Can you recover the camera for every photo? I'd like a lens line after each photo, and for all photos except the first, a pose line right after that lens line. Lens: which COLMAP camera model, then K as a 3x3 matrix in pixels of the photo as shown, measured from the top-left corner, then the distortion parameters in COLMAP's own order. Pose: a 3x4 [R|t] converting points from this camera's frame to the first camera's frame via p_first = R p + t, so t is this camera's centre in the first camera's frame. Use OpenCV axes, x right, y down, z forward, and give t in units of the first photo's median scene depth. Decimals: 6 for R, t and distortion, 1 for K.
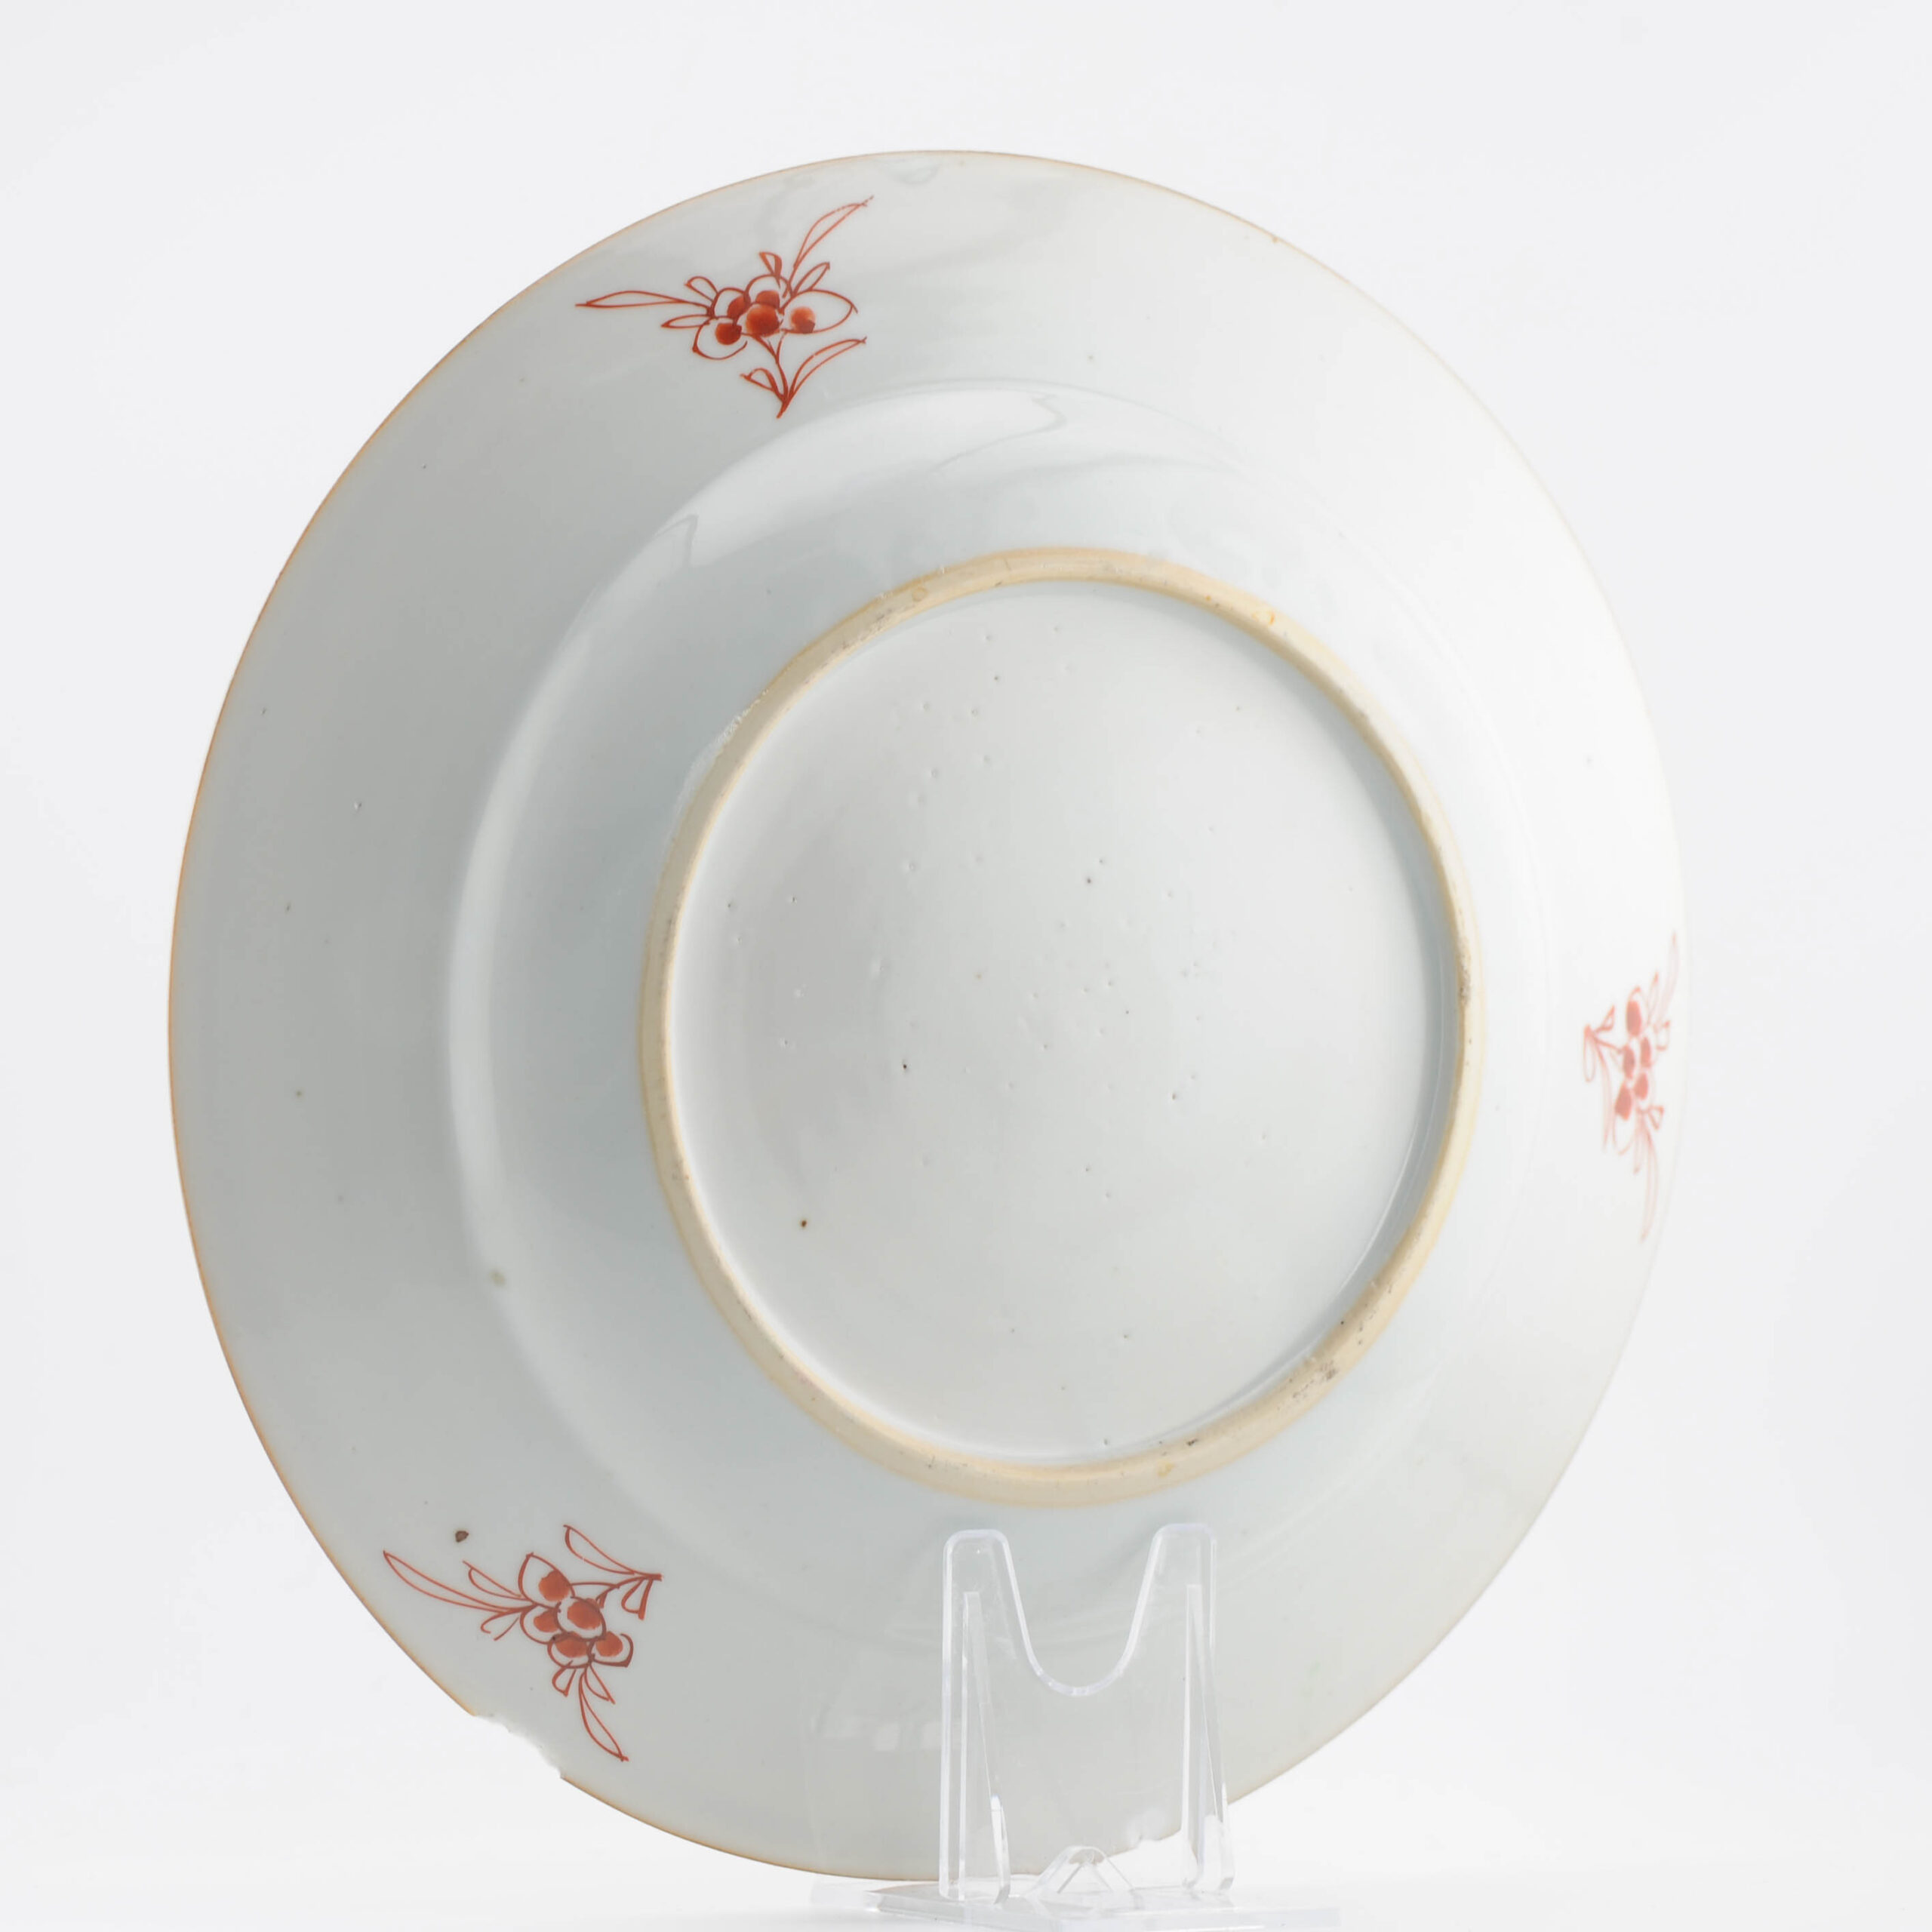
lens RADIAL K [[9198.5, 0, 963.0], [0, 9198.5, 963.8], [0, 0, 1]] dist [-0.154859, 0.000000]
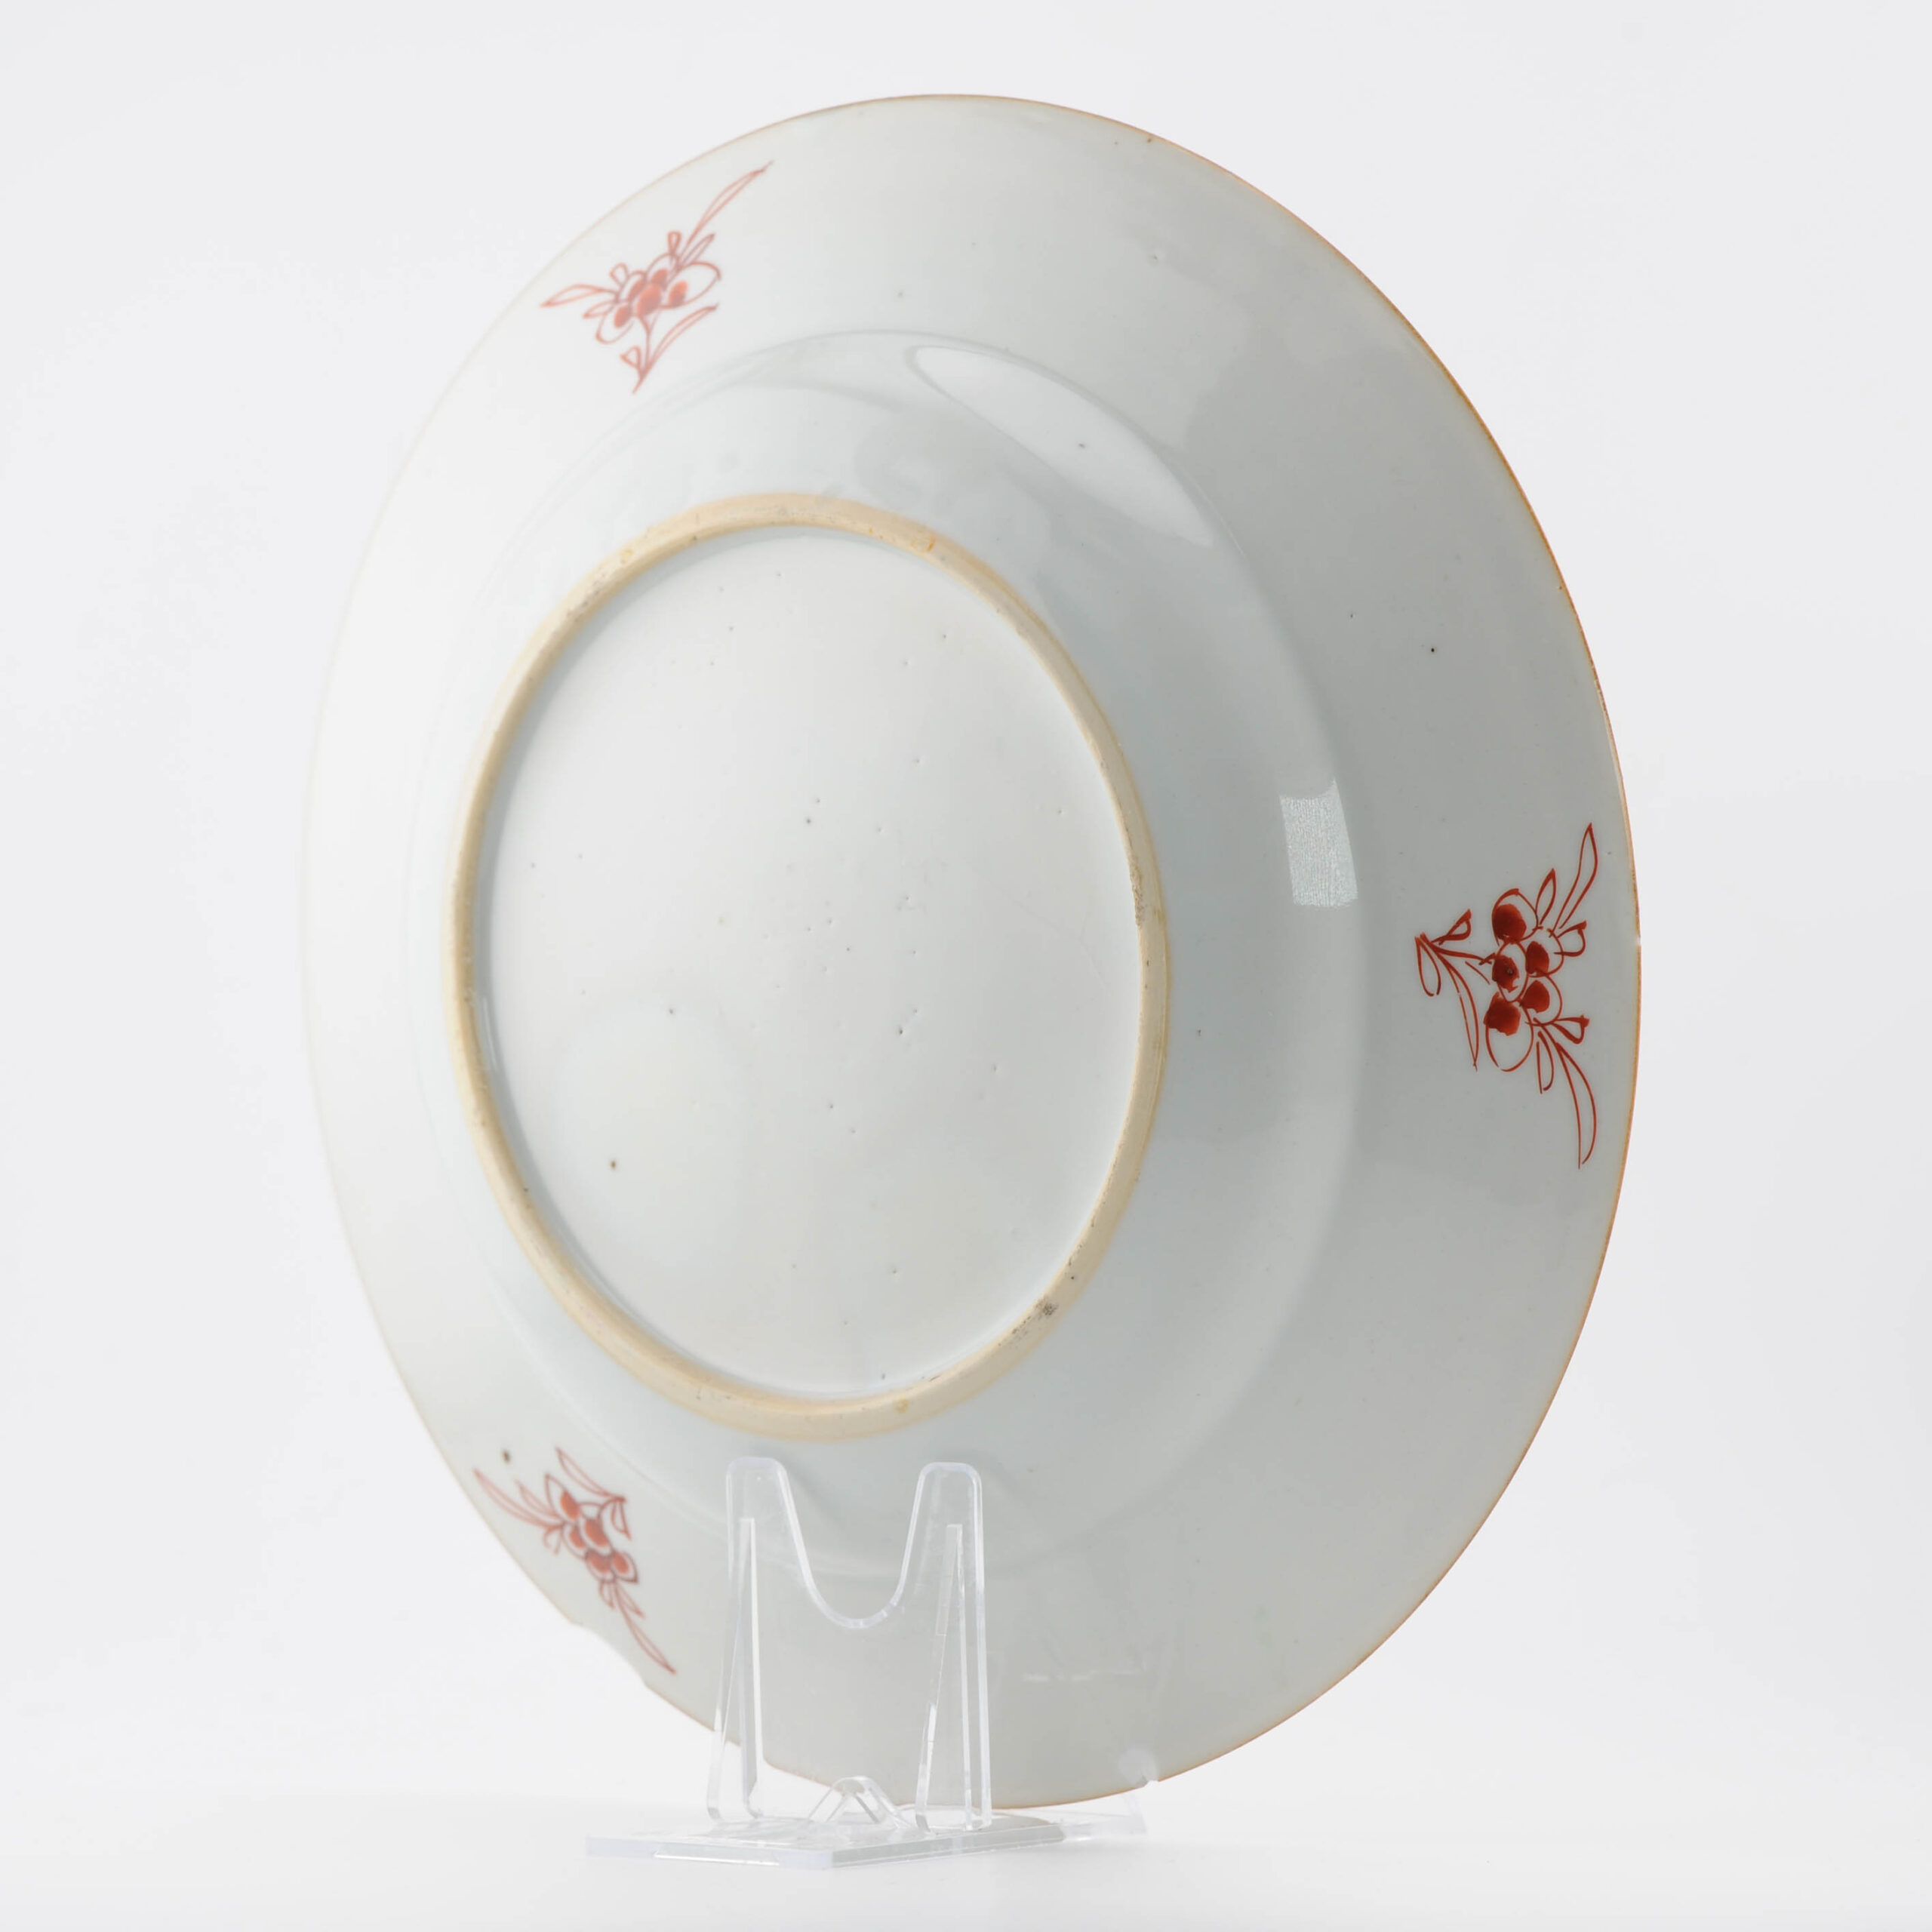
lens RADIAL K [[9198.5, 0, 966.1], [0, 9198.5, 963.2], [0, 0, 1]] dist [-0.154859, 0.000000]
pose [[0.383839, -0.029115, -0.922941, 0.954067], [0.044631, 0.998920, -0.012951, 0.020499], [0.922321, -0.036221, 0.384723, 0.628979]]
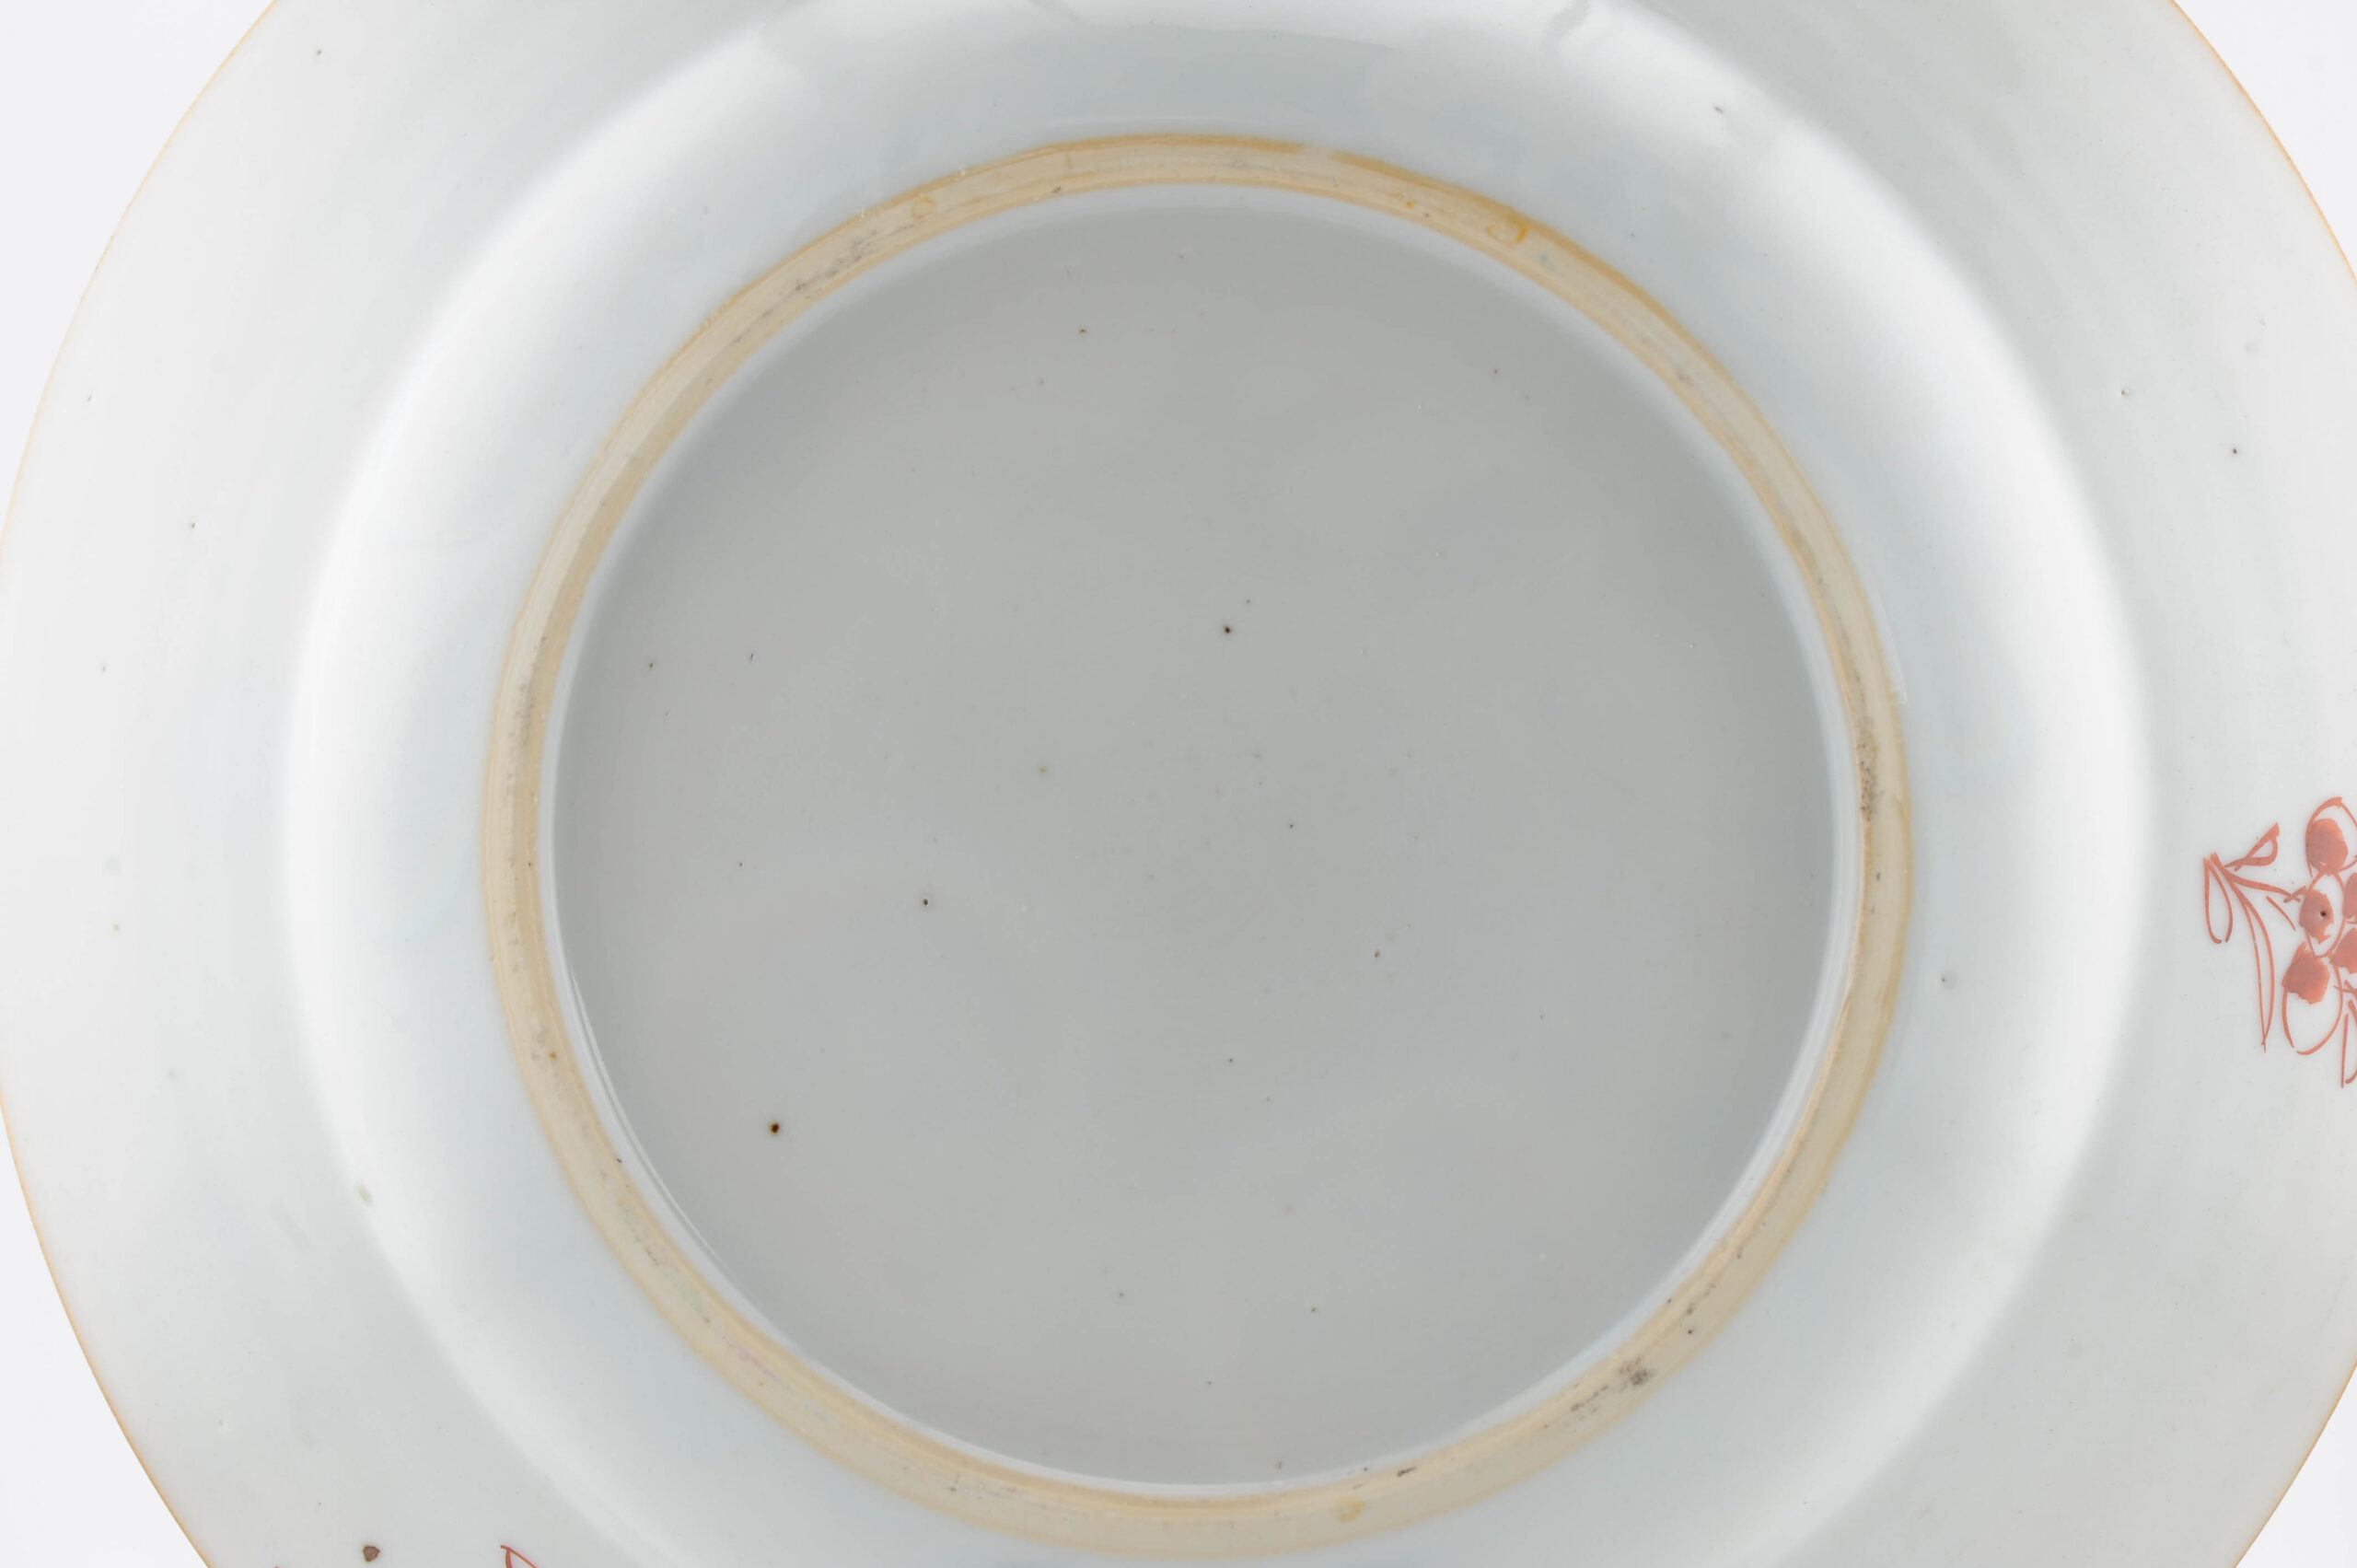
lens RADIAL K [[8054.6, 0, 1176.1], [0, 8054.6, 787.1], [0, 0, 1]] dist [-0.173024, 0.000000]
pose [[0.841557, 0.004401, -0.540150, 0.329538], [-0.007459, 0.999966, -0.003473, 0.004563], [0.540117, 0.006952, 0.841562, 0.504218]]
